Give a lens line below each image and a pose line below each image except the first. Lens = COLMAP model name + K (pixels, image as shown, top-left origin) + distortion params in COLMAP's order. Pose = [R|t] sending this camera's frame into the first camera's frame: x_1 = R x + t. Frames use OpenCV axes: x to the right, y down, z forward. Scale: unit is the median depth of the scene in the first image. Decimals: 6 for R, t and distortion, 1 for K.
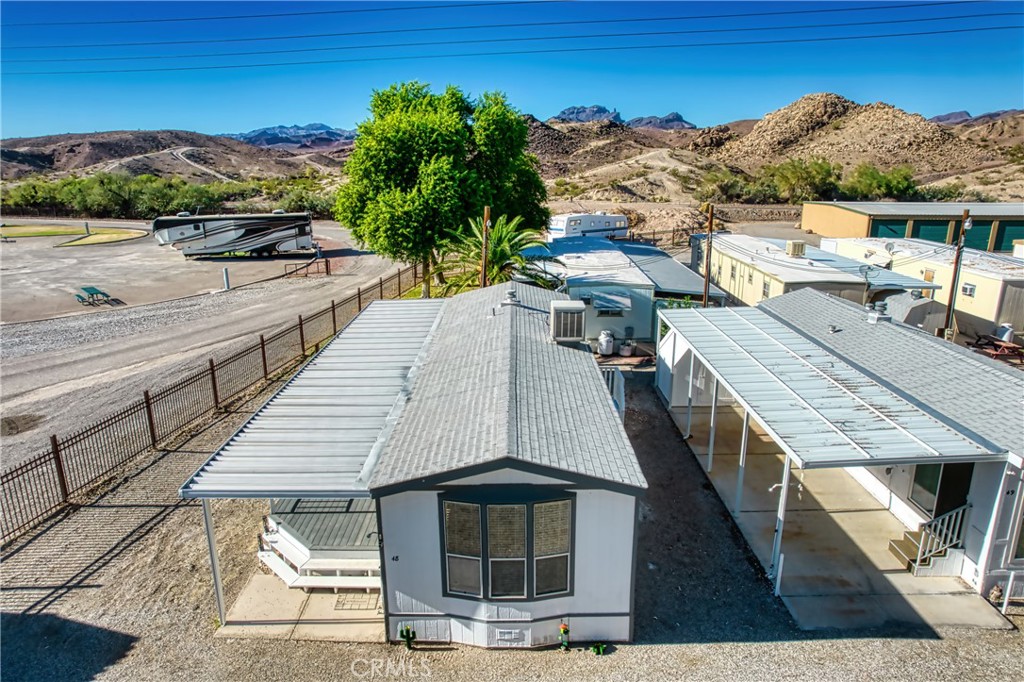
lens RADIAL K [[656.5, 0, 509.1], [0, 656.5, 343.1], [0, 0, 1]] dist [-0.083441, 0.076934]
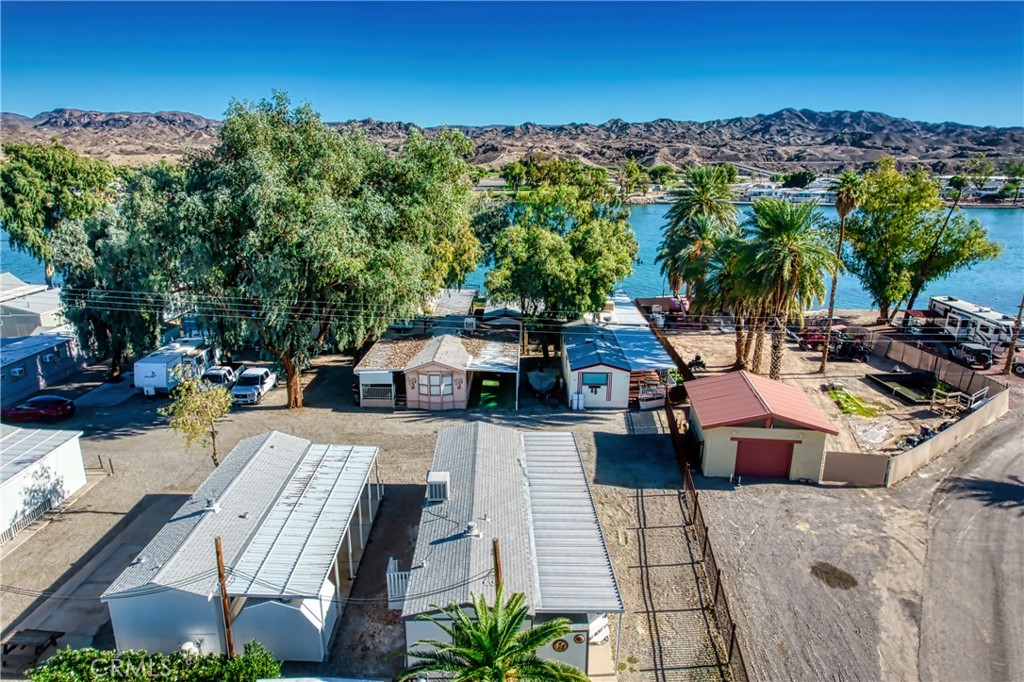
lens RADIAL K [[656.5, 0, 509.1], [0, 656.5, 343.1], [0, 0, 1]] dist [-0.083441, 0.076934]
pose [[-0.999573, 0.005436, -0.028712, -0.013263], [-0.010244, 0.855000, 0.518527, -0.378358], [0.027367, 0.518600, -0.854579, 0.709388]]
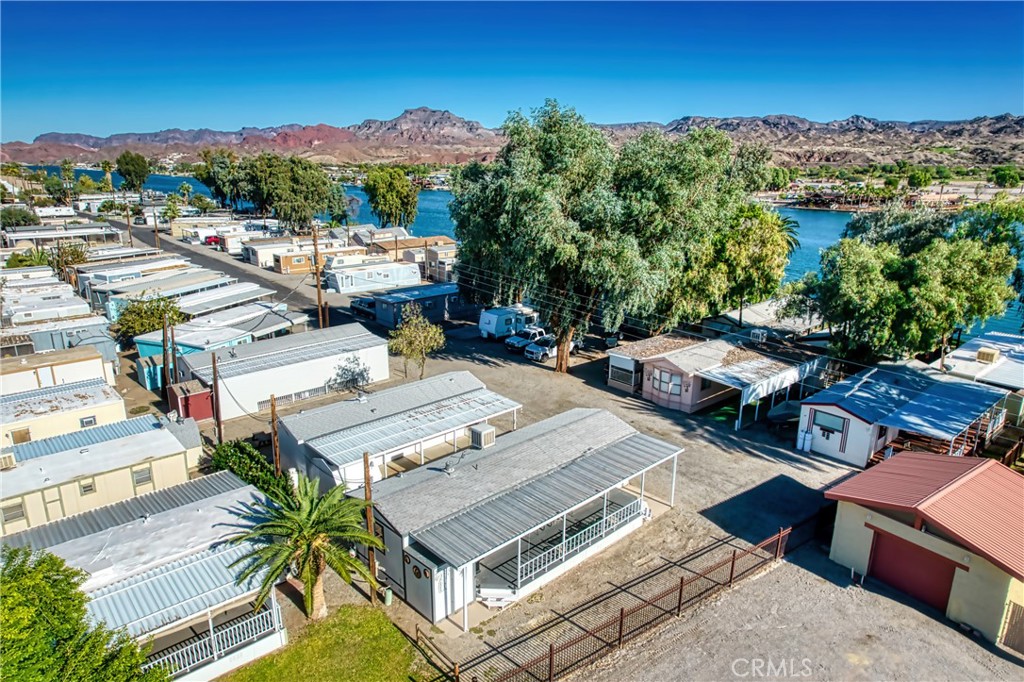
lens RADIAL K [[656.5, 0, 509.1], [0, 656.5, 343.1], [0, 0, 1]] dist [-0.083441, 0.076934]
pose [[-0.689236, -0.197119, 0.697207, -0.393638], [0.191549, 0.878468, 0.437725, -0.346811], [-0.698758, 0.435245, -0.567714, 0.612060]]
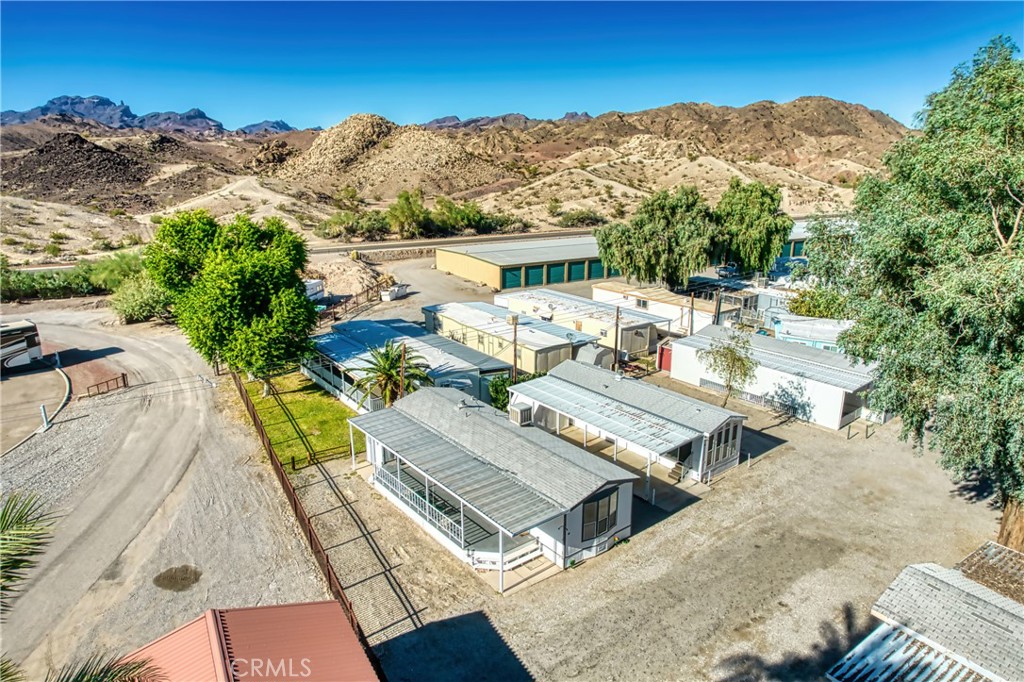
lens RADIAL K [[656.5, 0, 509.1], [0, 656.5, 343.1], [0, 0, 1]] dist [-0.083441, 0.076934]
pose [[0.783856, -0.165249, 0.598550, -0.354642], [0.162728, 0.984917, 0.058811, -0.119285], [-0.599241, 0.051301, 0.798923, -0.189211]]
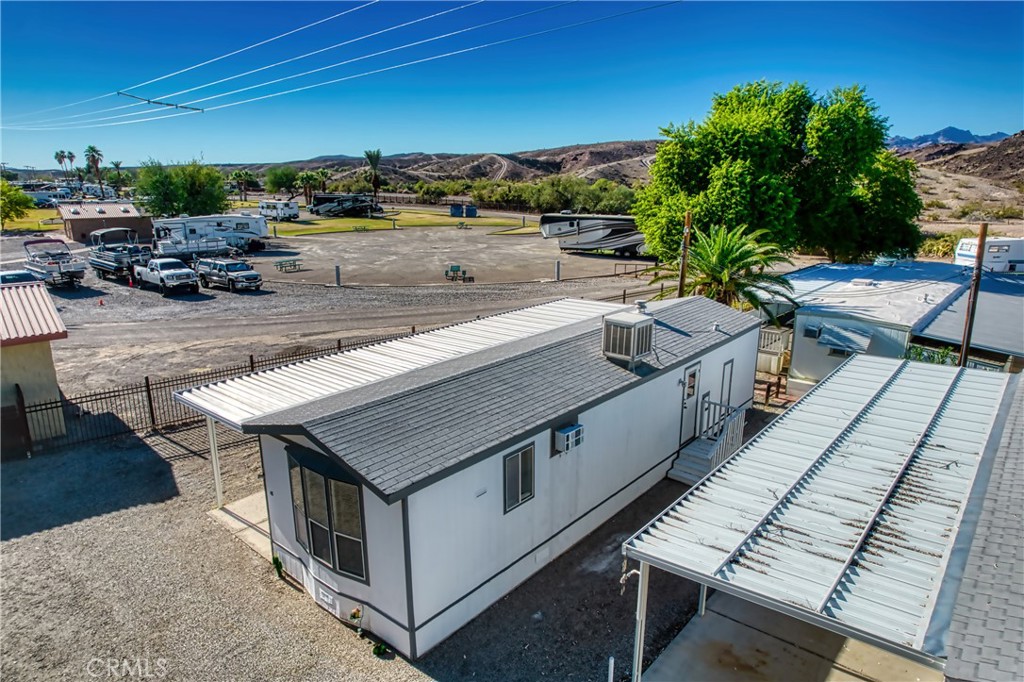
lens RADIAL K [[656.5, 0, 509.1], [0, 656.5, 343.1], [0, 0, 1]] dist [-0.083441, 0.076934]
pose [[0.765749, 0.163774, -0.621938, 0.167829], [-0.172135, 0.983944, 0.047164, -0.012674], [0.619676, 0.070941, 0.781645, 0.067012]]
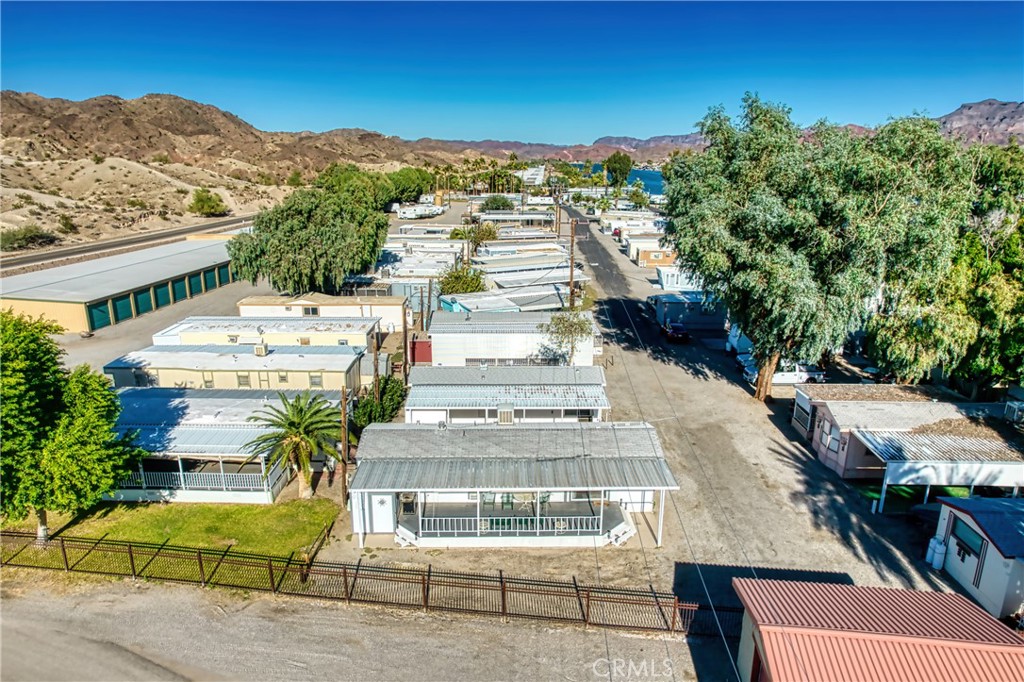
lens RADIAL K [[656.5, 0, 509.1], [0, 656.5, 343.1], [0, 0, 1]] dist [-0.083441, 0.076934]
pose [[-0.020960, -0.269310, 0.962826, -0.585449], [0.265695, 0.926907, 0.265047, -0.249901], [-0.963829, 0.261373, 0.052126, 0.265953]]
